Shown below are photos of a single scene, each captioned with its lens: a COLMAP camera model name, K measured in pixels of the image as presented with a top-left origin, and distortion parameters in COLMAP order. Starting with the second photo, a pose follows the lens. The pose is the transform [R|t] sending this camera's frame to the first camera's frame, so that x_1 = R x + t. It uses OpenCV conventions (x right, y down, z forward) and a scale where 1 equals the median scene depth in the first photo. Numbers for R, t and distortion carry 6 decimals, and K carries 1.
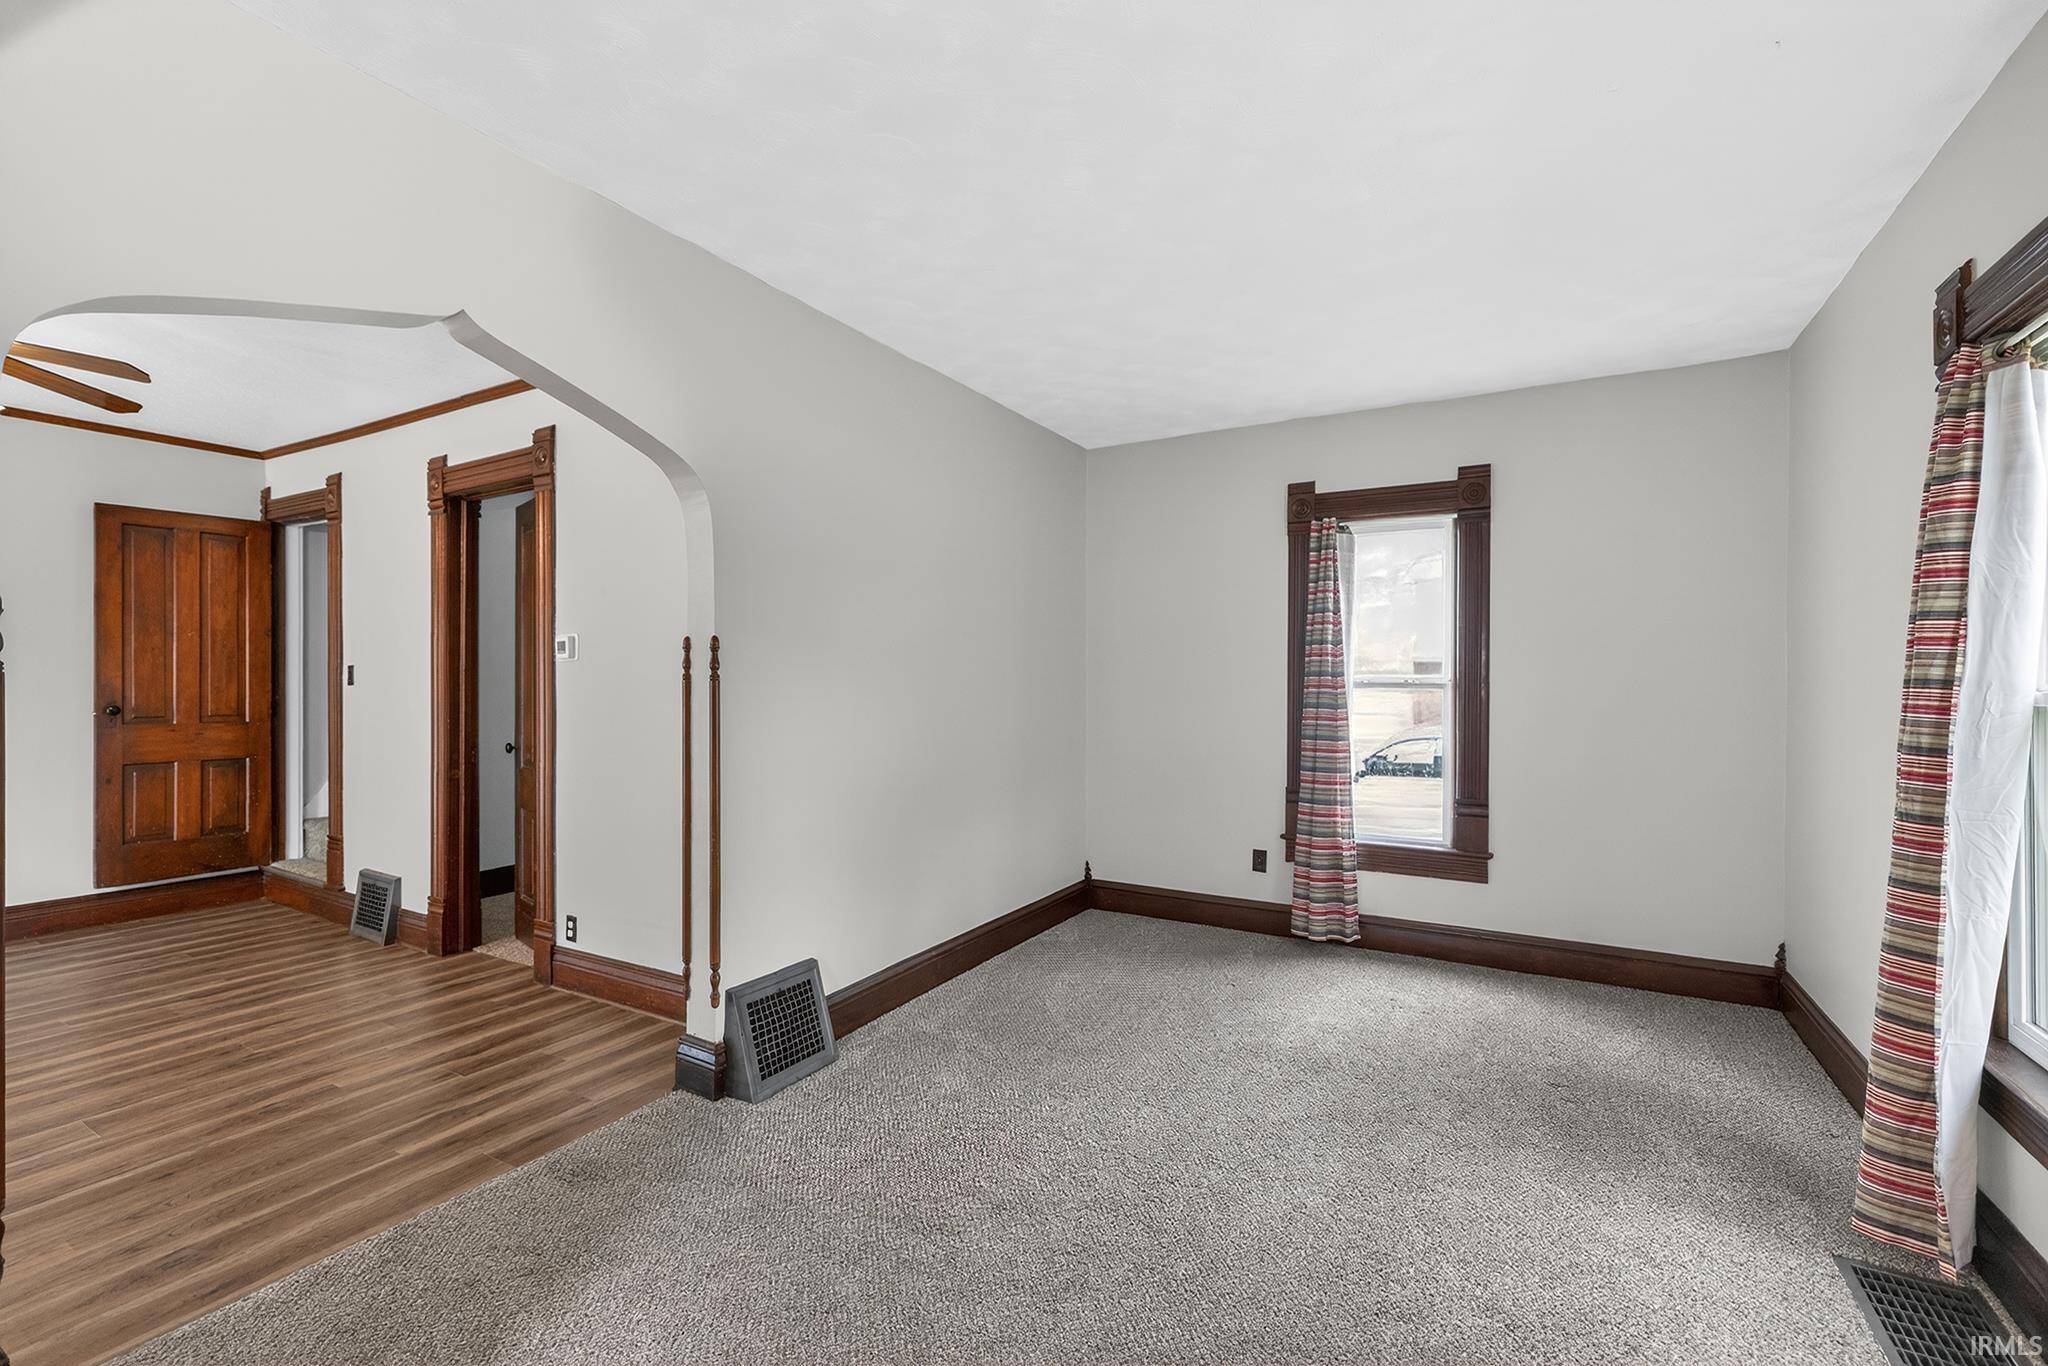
lens RADIAL K [[886.9, 0, 1016.0], [0, 886.9, 683.7], [0, 0, 1]] dist [0.003000, -0.000383]
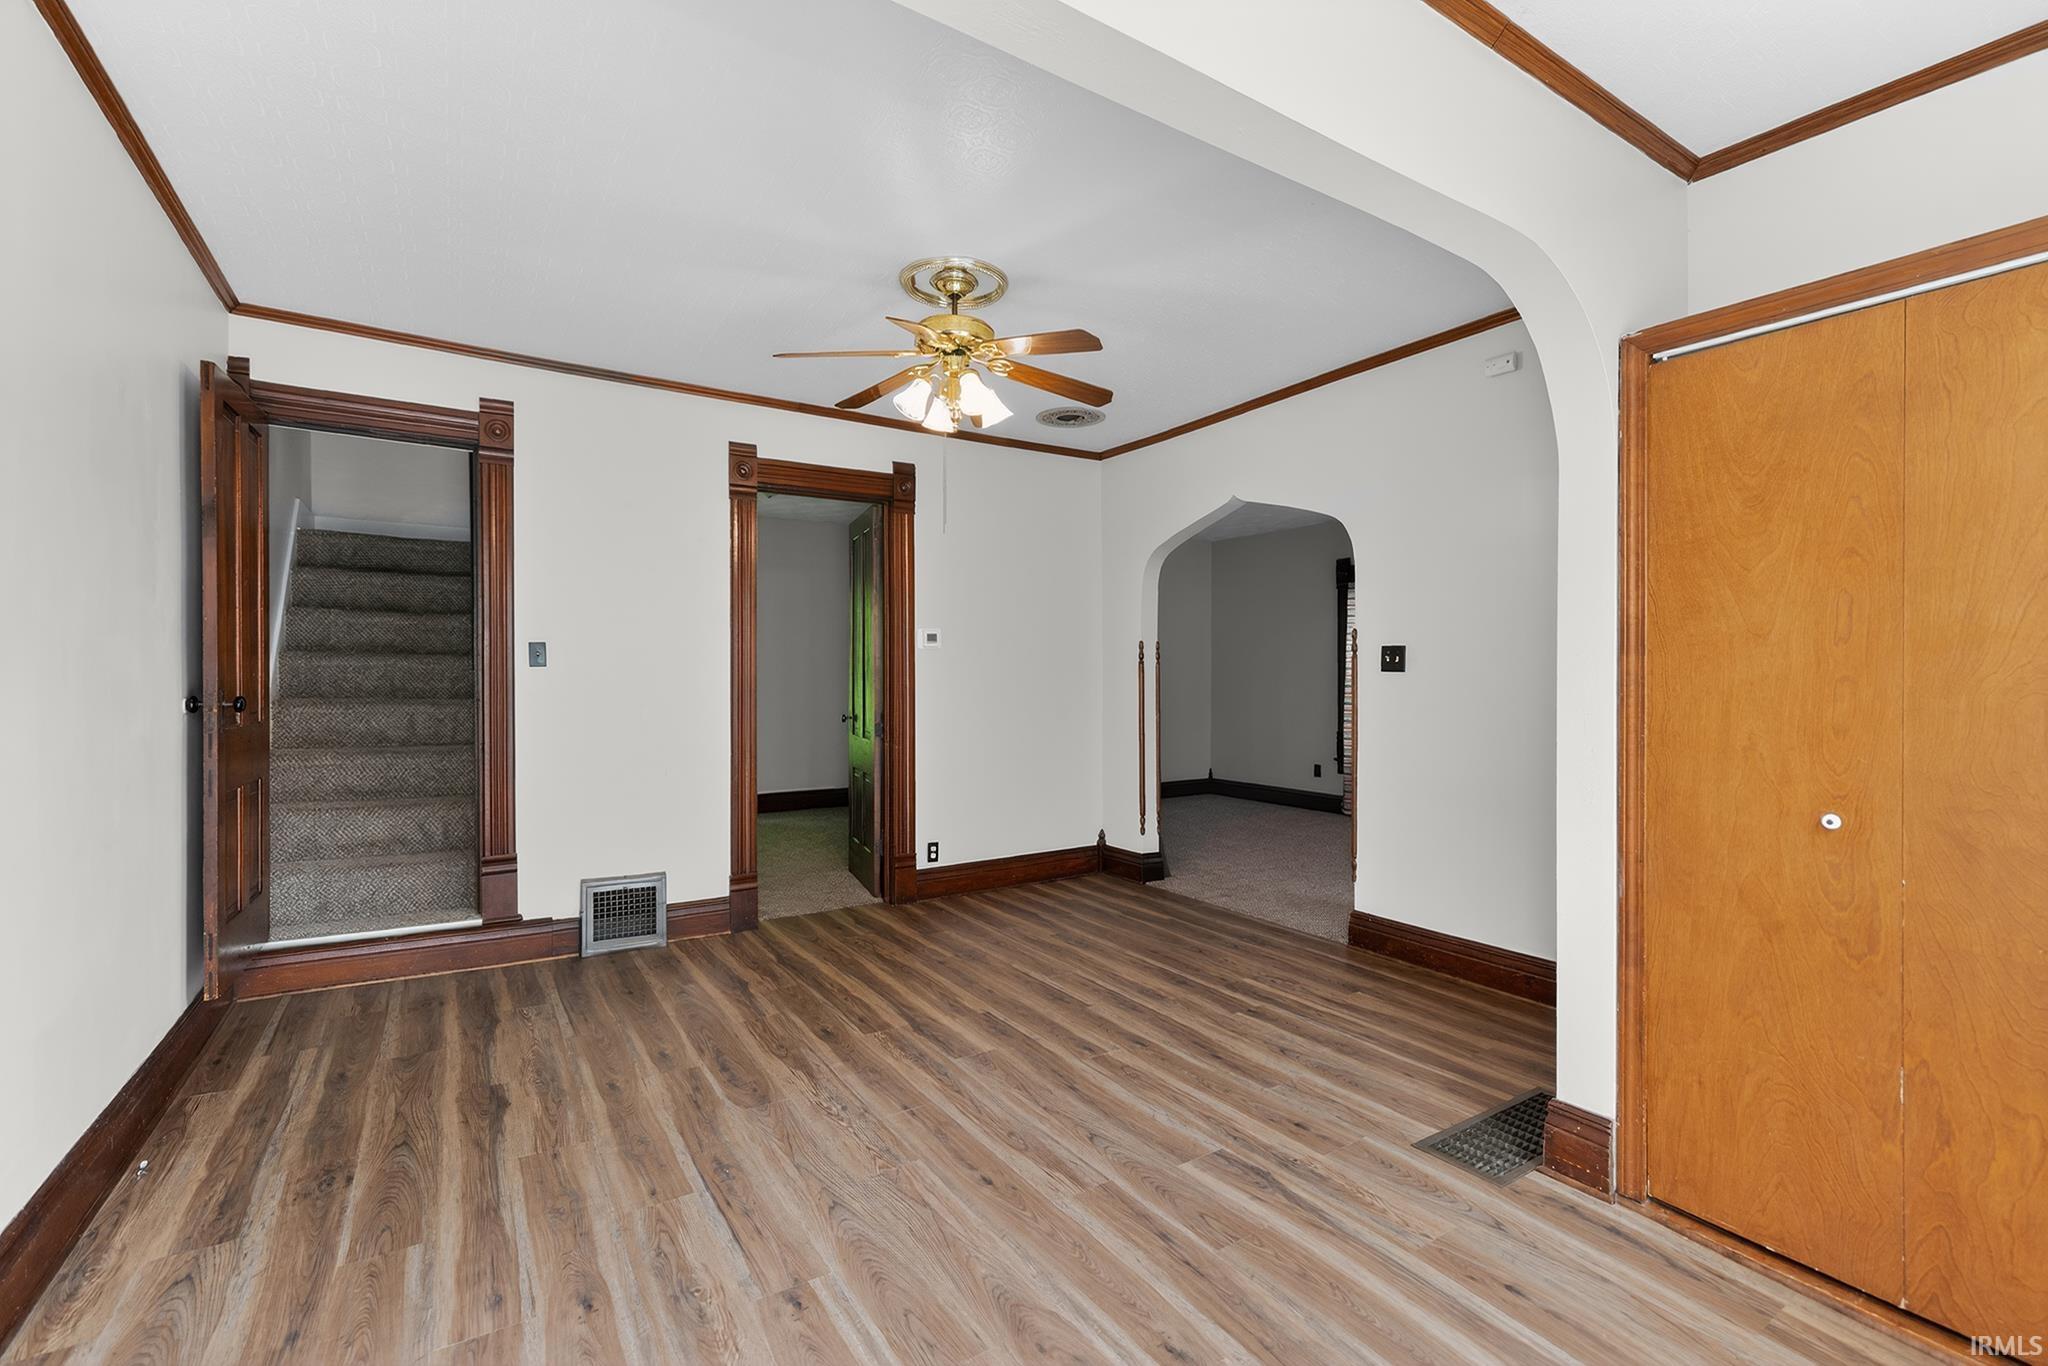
lens RADIAL K [[886.9, 0, 1026.1], [0, 886.9, 680.7], [0, 0, 1]] dist [0.003000, -0.000383]
pose [[0.453243, -0.006346, 0.891364, -1.614875], [0.001333, 0.999978, 0.006441, 0.013461], [-0.891386, -0.001732, 0.453242, 0.281763]]
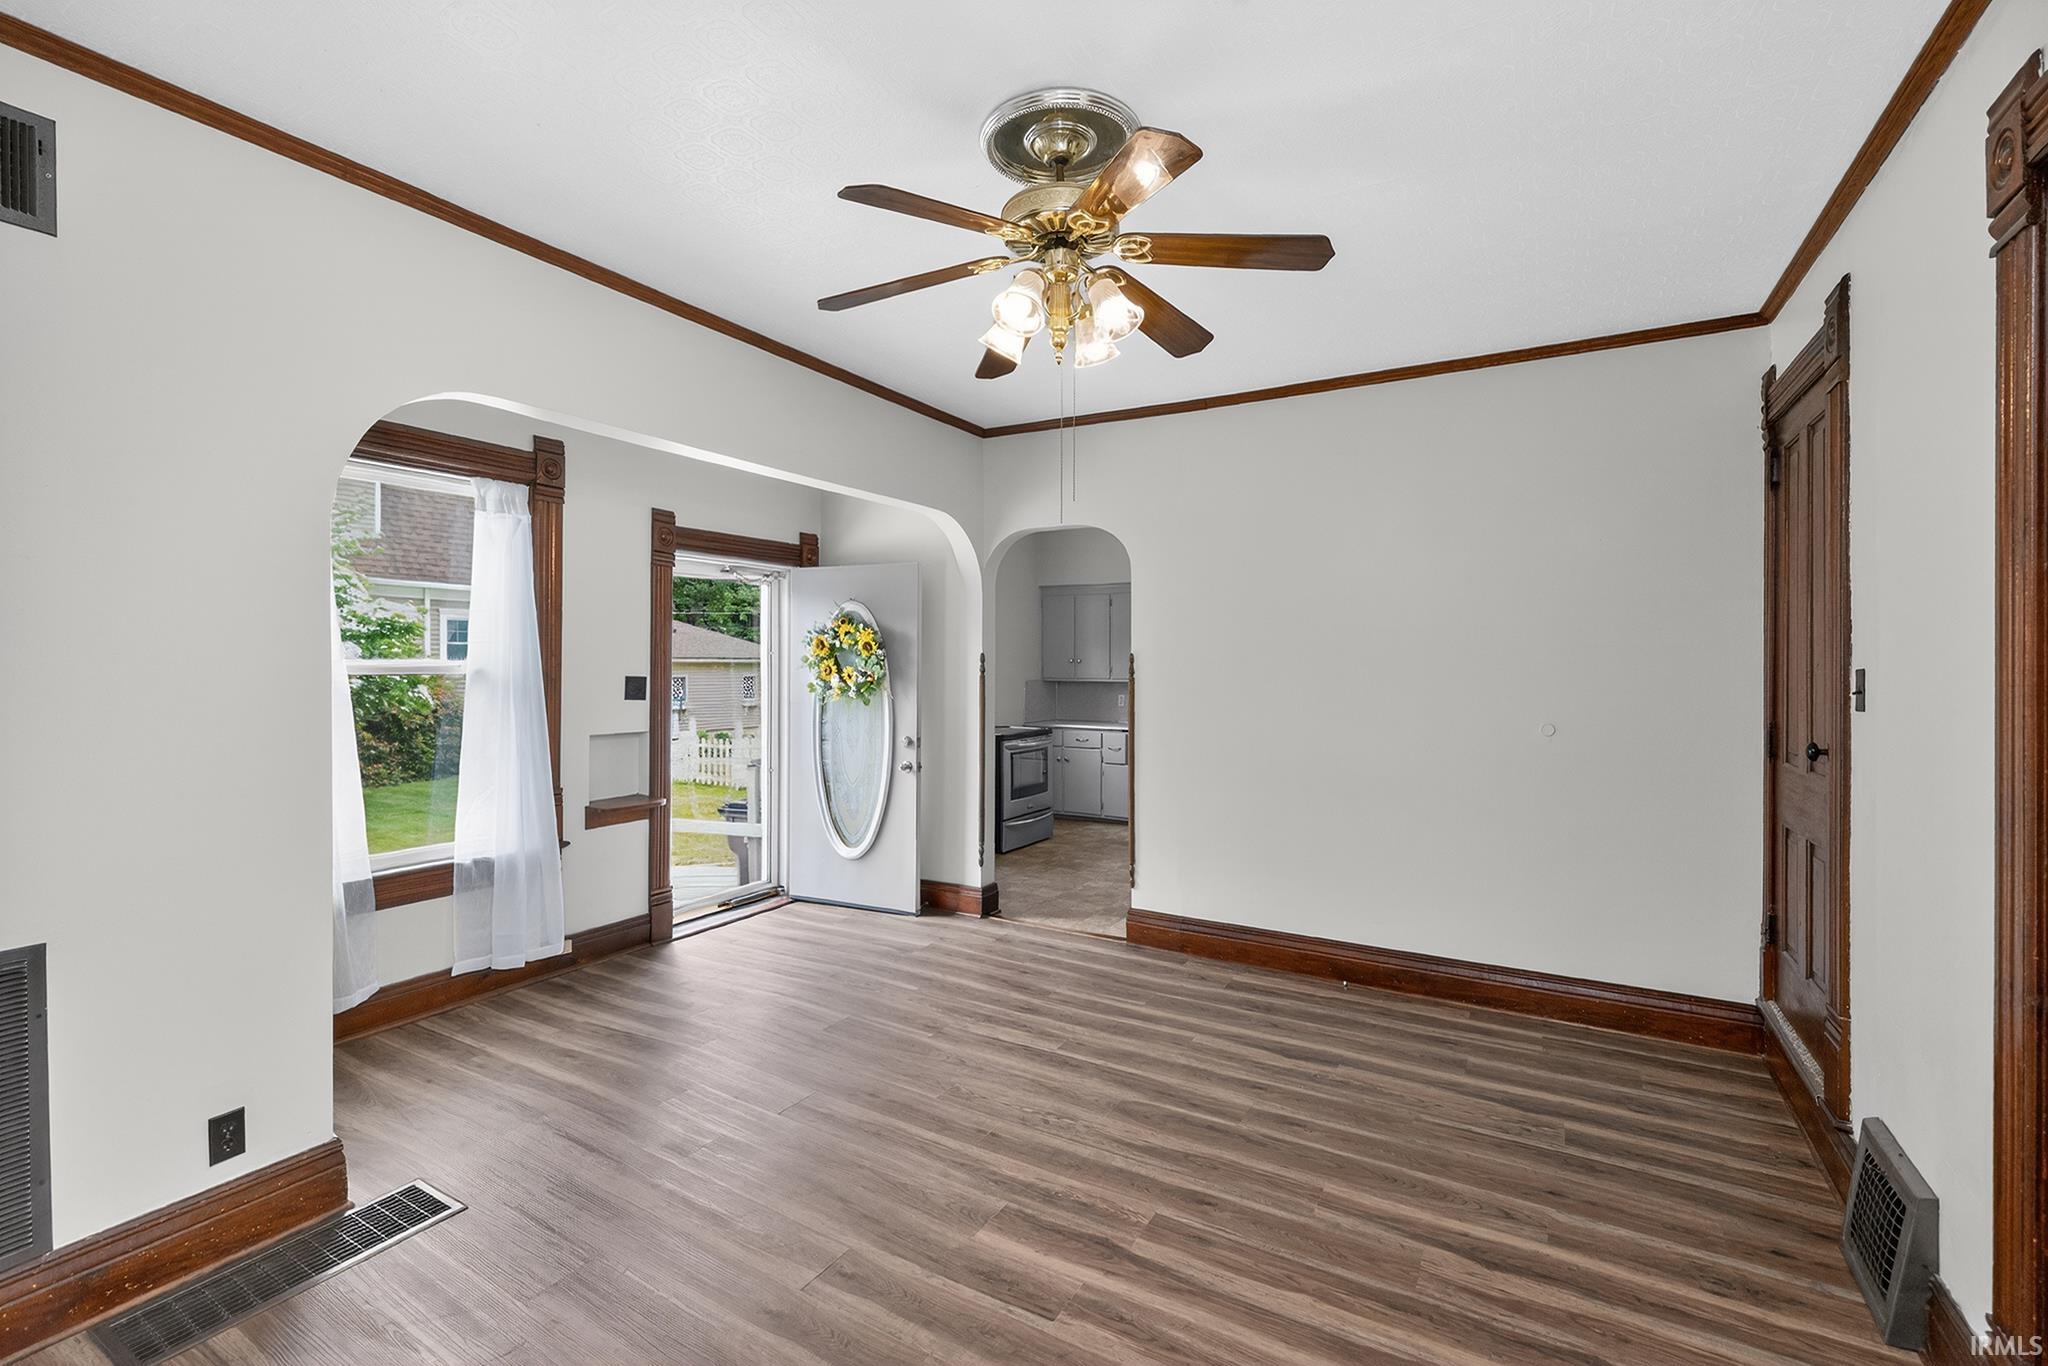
lens RADIAL K [[886.9, 0, 1025.4], [0, 886.9, 663.7], [0, 0, 1]] dist [0.003000, -0.000383]
pose [[0.001129, -0.003045, -0.999995, -0.343975], [-0.004054, 0.999987, -0.003050, -0.025721], [0.999991, 0.004057, 0.001116, 0.696326]]
